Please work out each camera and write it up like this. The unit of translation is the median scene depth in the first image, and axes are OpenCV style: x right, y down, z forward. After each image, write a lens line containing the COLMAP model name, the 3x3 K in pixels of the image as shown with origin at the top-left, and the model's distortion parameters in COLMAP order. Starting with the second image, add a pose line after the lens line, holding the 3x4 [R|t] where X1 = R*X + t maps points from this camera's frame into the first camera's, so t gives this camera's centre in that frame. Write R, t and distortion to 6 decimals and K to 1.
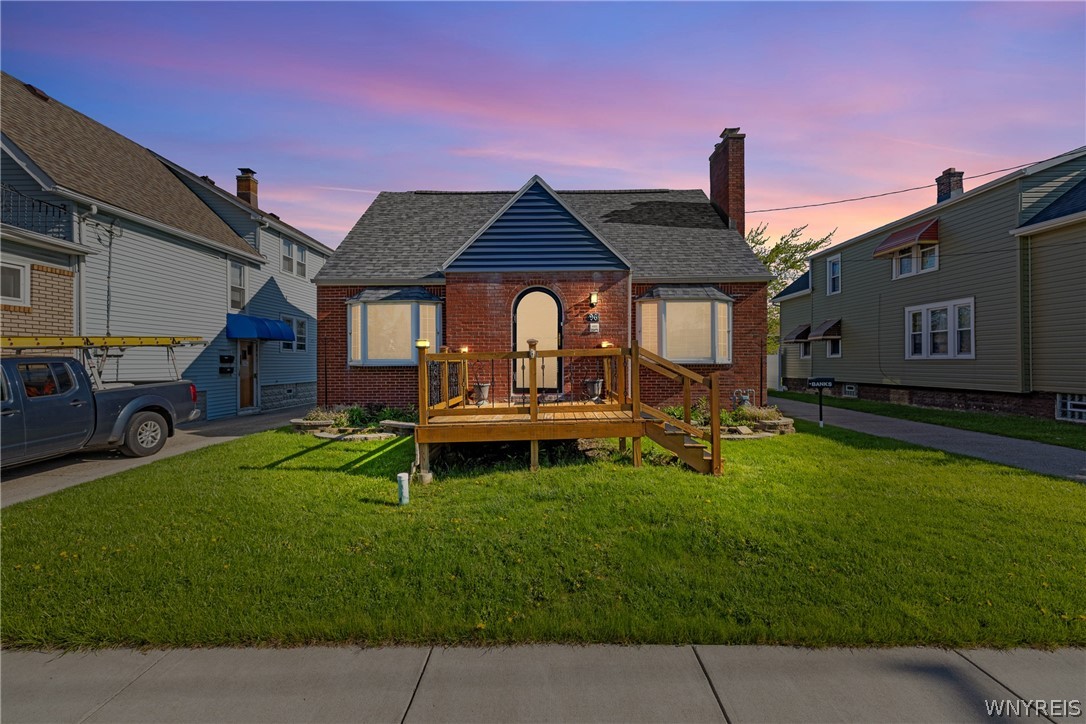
lens RADIAL K [[460.6, 0, 543.0], [0, 460.6, 362.0], [0, 0, 1]] dist [-0.000895, 0.000142]
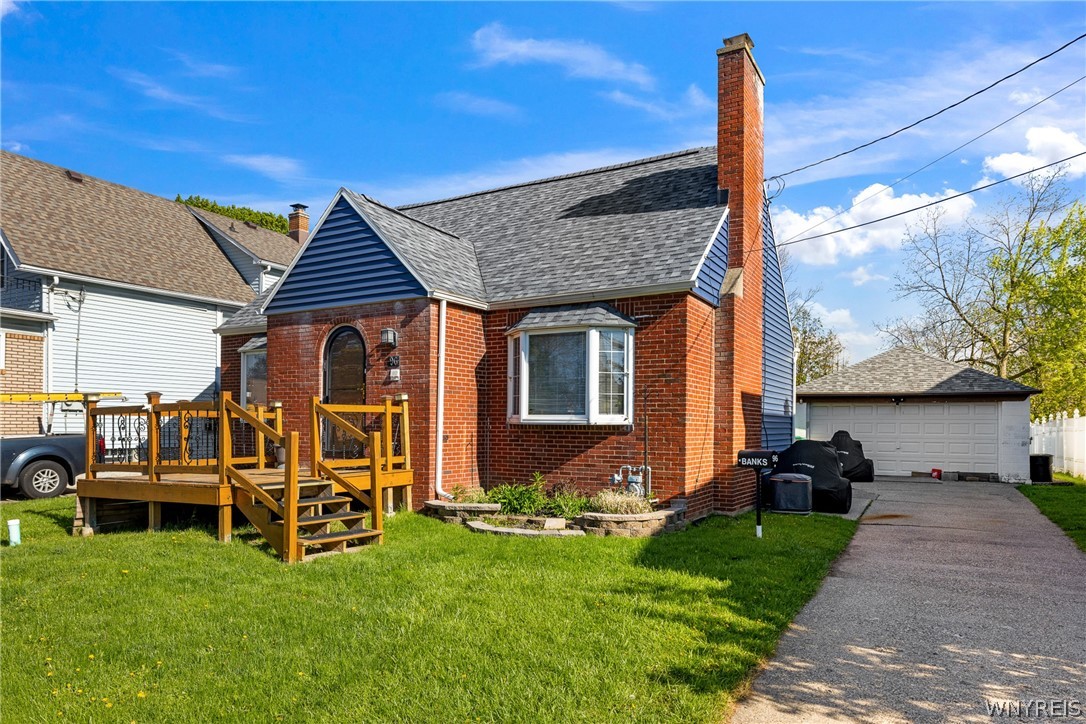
lens RADIAL K [[697.5, 0, 542.4], [0, 697.5, 421.5], [0, 0, 1]] dist [-0.003593, -0.001058]
pose [[0.867910, 0.009315, -0.496635, 0.900071], [-0.011586, 0.999932, -0.001493, 0.001846], [0.496587, 0.007049, 0.867958, 0.119241]]
